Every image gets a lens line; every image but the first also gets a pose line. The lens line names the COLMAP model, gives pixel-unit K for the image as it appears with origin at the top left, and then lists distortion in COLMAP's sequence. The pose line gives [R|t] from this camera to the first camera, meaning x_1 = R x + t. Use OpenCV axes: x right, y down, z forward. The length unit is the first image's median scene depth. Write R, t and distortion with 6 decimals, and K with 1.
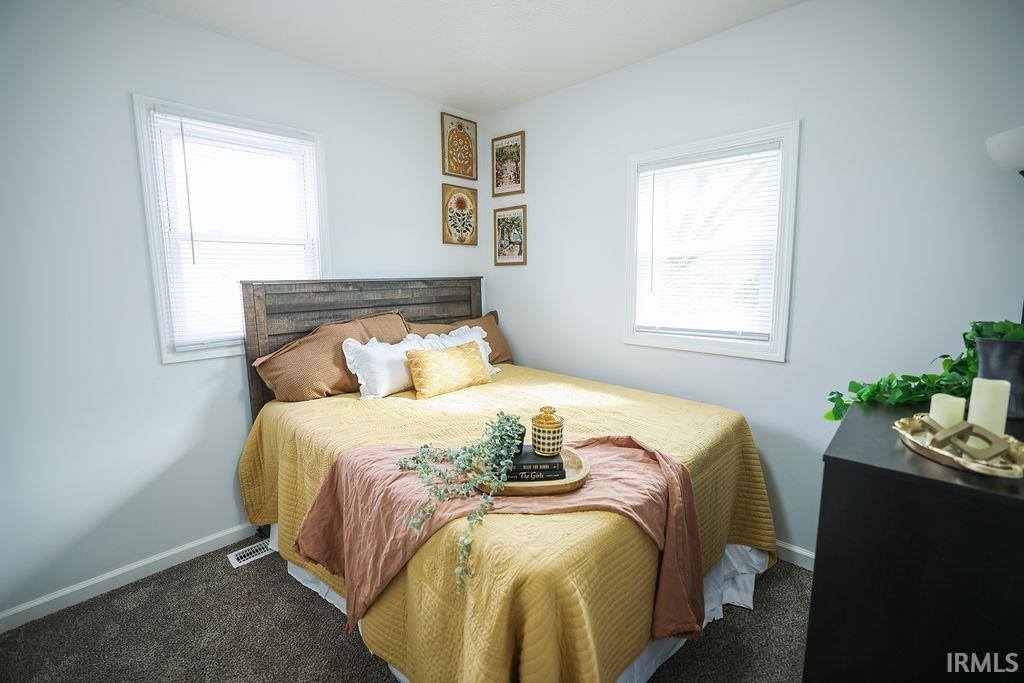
lens RADIAL K [[442.4, 0, 518.2], [0, 442.4, 338.5], [0, 0, 1]] dist [-0.040107, 0.016273]
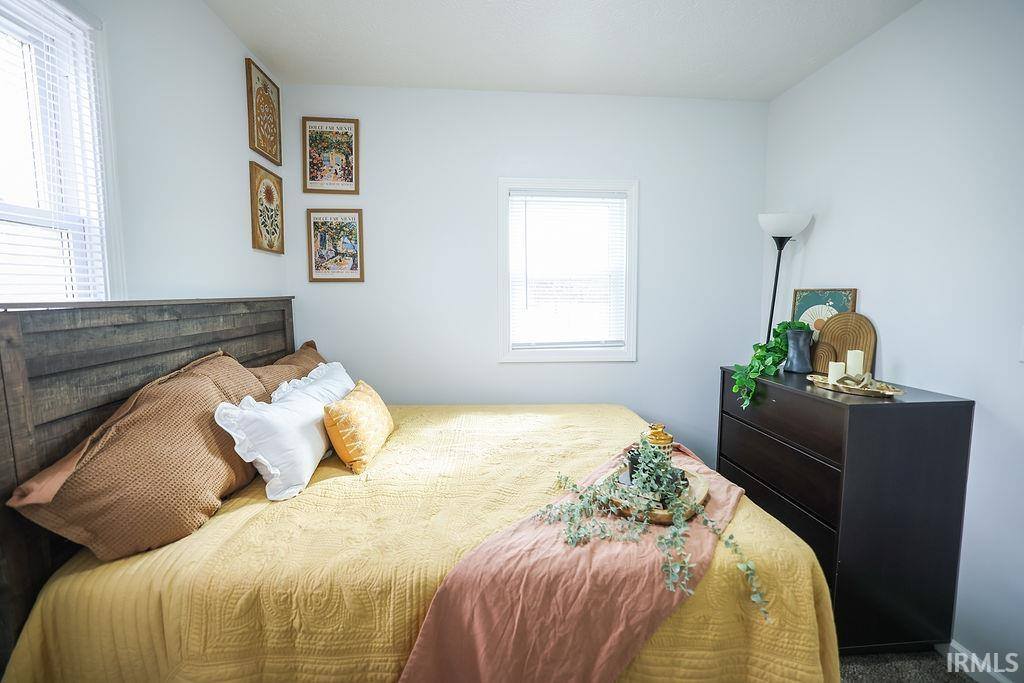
lens RADIAL K [[442.4, 0, 518.2], [0, 442.4, 338.5], [0, 0, 1]] dist [-0.040107, 0.016273]
pose [[0.667214, -0.068723, 0.741689, -0.411698], [0.102237, 0.994760, 0.000201, -0.033925], [-0.737816, 0.075694, 0.670744, 0.254158]]
